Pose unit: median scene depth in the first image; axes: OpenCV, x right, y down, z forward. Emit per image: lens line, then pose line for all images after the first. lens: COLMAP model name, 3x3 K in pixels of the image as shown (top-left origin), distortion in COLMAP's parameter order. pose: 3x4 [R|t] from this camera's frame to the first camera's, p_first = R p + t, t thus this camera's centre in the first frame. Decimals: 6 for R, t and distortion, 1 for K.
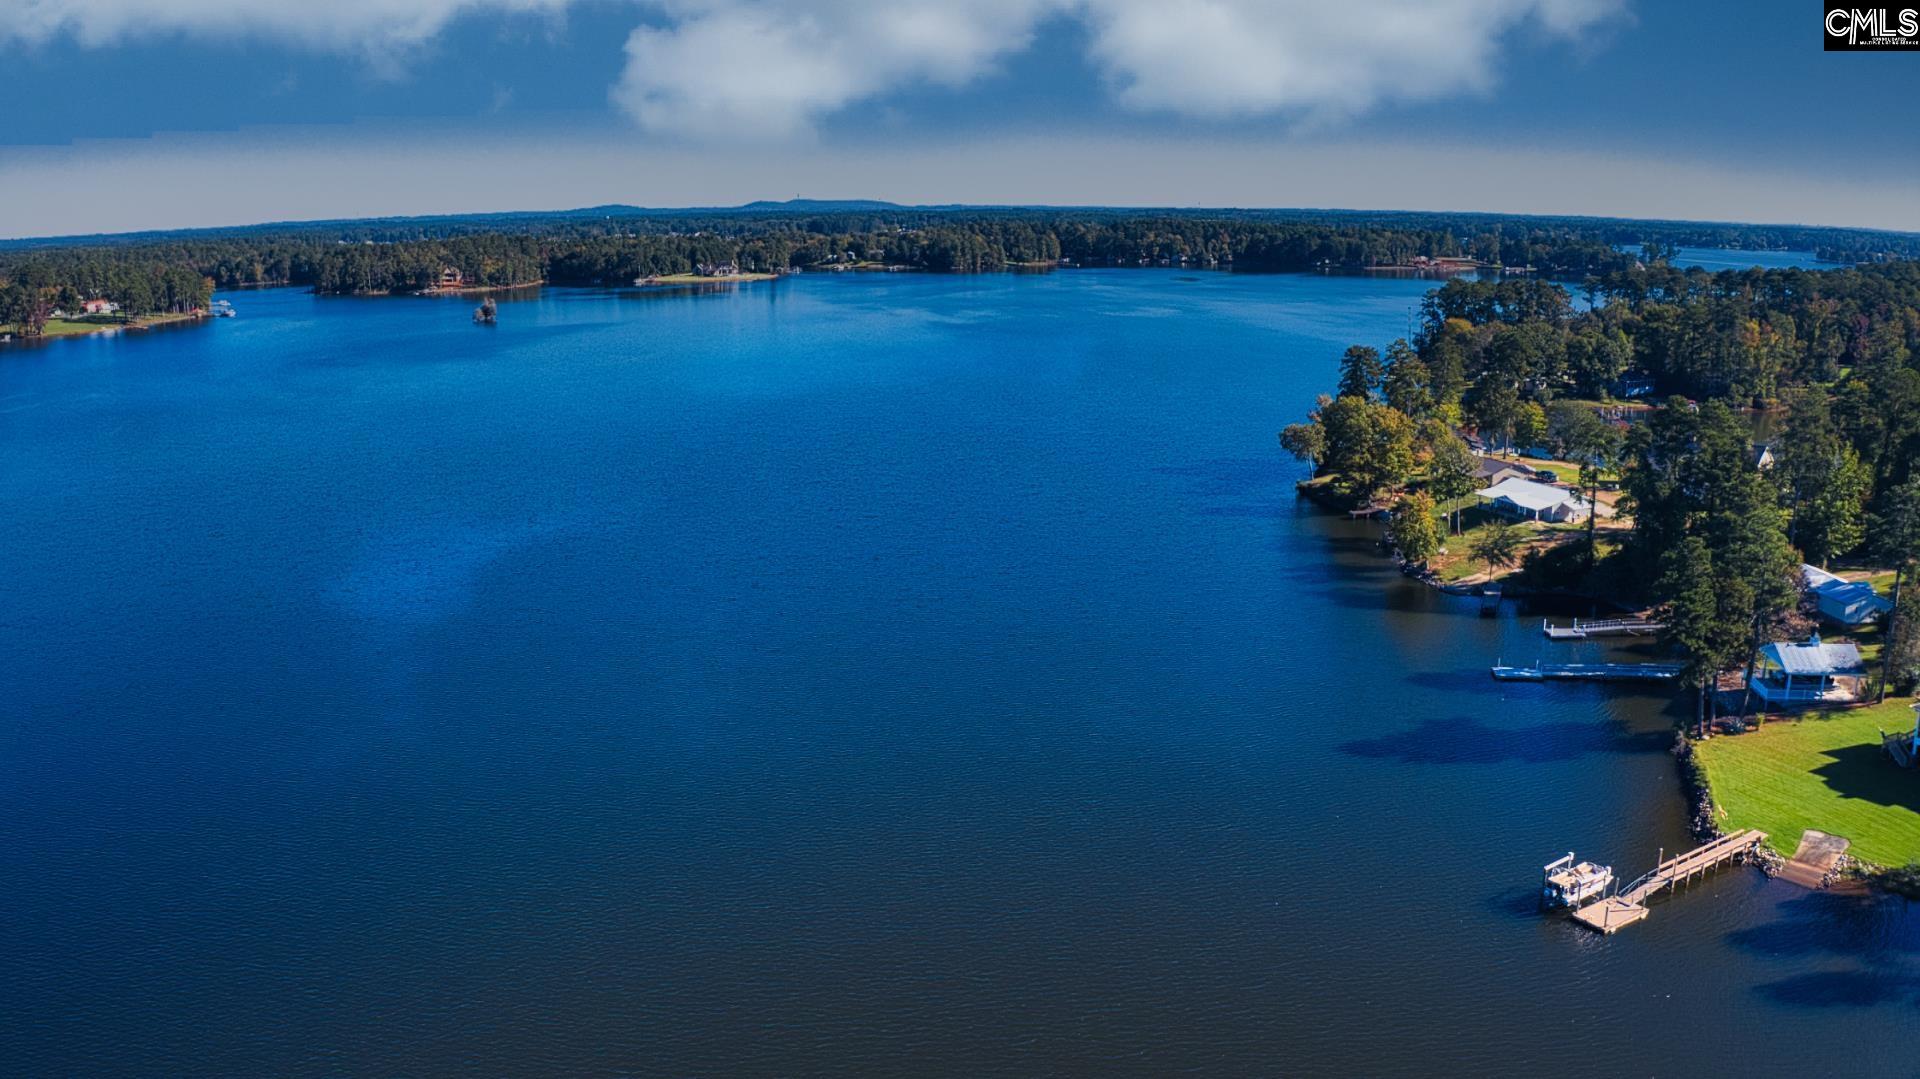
lens RADIAL K [[1533.7, 0, 960.0], [0, 1533.7, 539.5], [0, 0, 1]] dist [-0.217568, 0.036081]
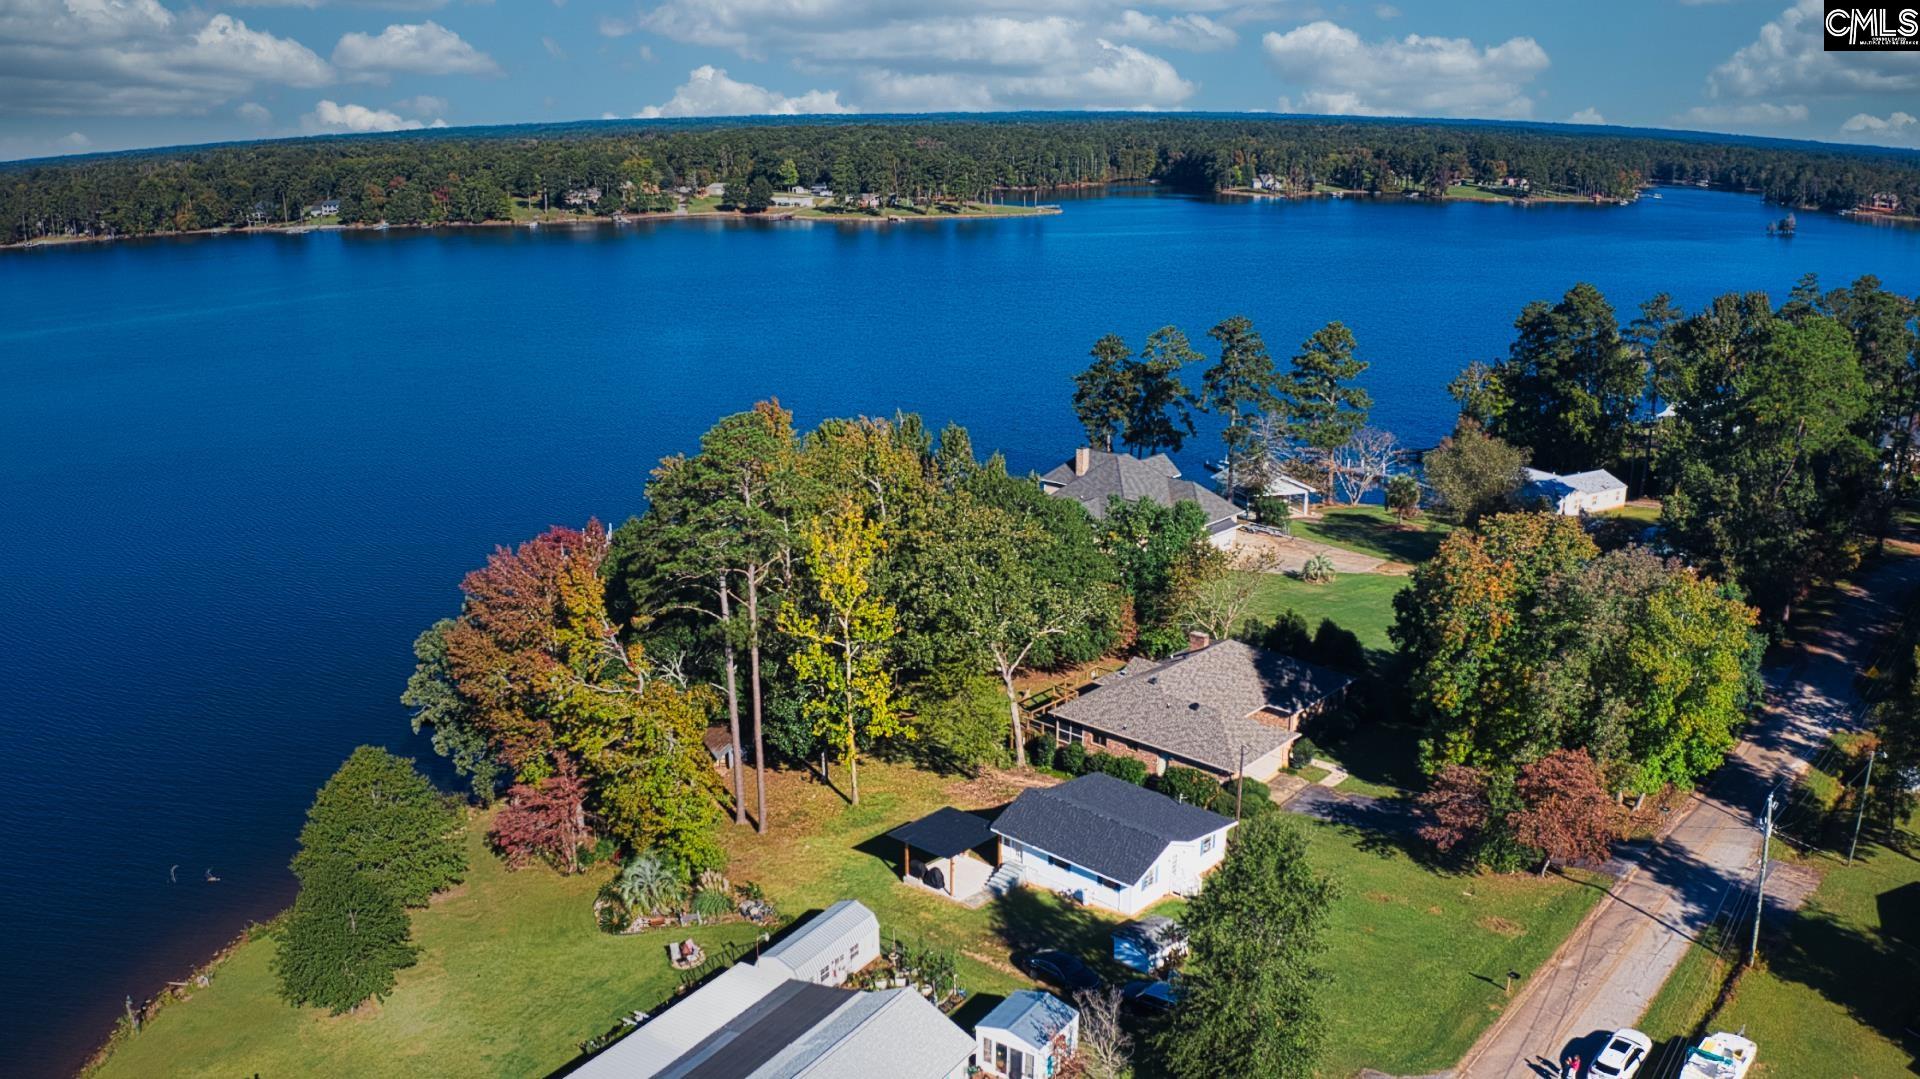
lens RADIAL K [[1533.7, 0, 960.0], [0, 1533.7, 539.5], [0, 0, 1]] dist [-0.217568, 0.036081]
pose [[0.428292, 0.241943, -0.870649, 0.235537], [-0.186173, 0.966446, 0.176982, -0.005413], [0.884254, 0.086291, 0.458964, 0.041012]]
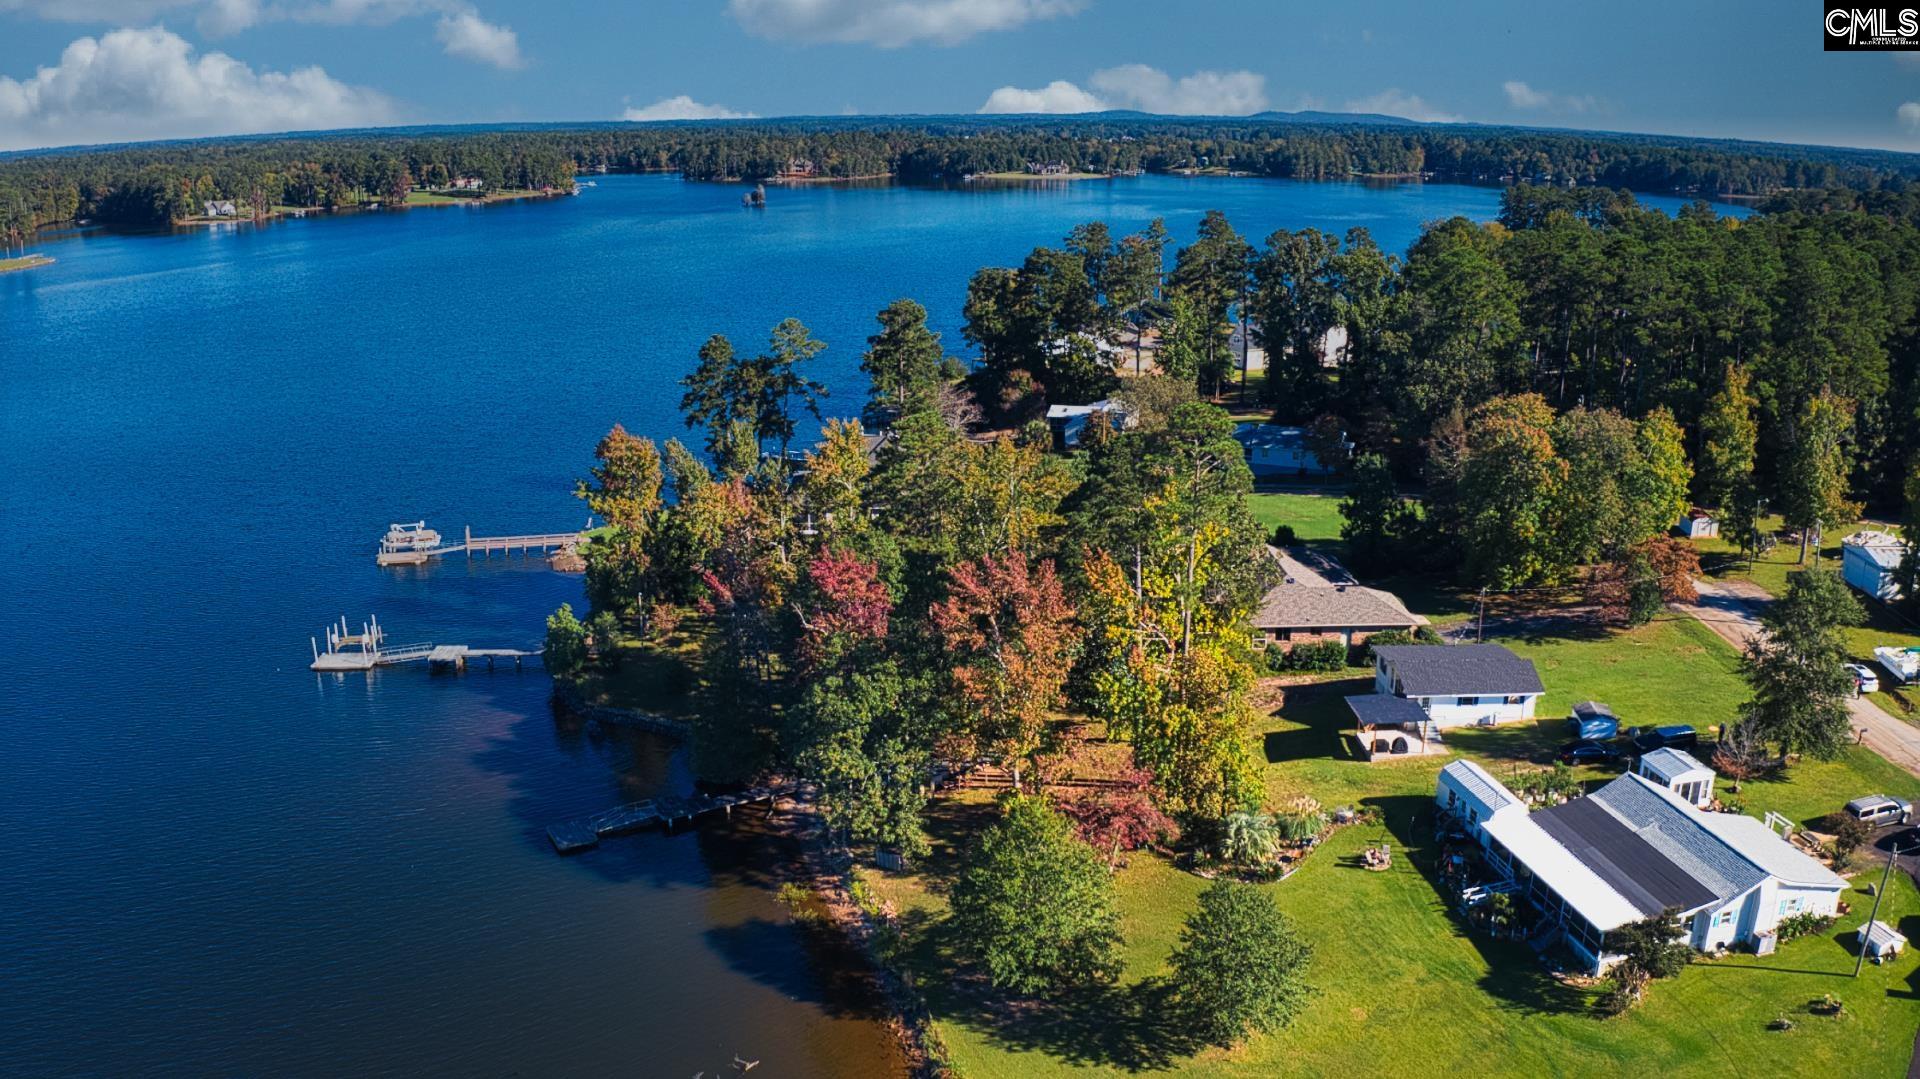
lens RADIAL K [[1533.7, 0, 960.0], [0, 1533.7, 539.5], [0, 0, 1]] dist [-0.217568, 0.036081]
pose [[0.935106, 0.096255, -0.341044, 0.169378], [-0.076309, 0.994520, 0.071459, 0.009615], [0.346053, -0.040797, 0.937327, -0.027358]]
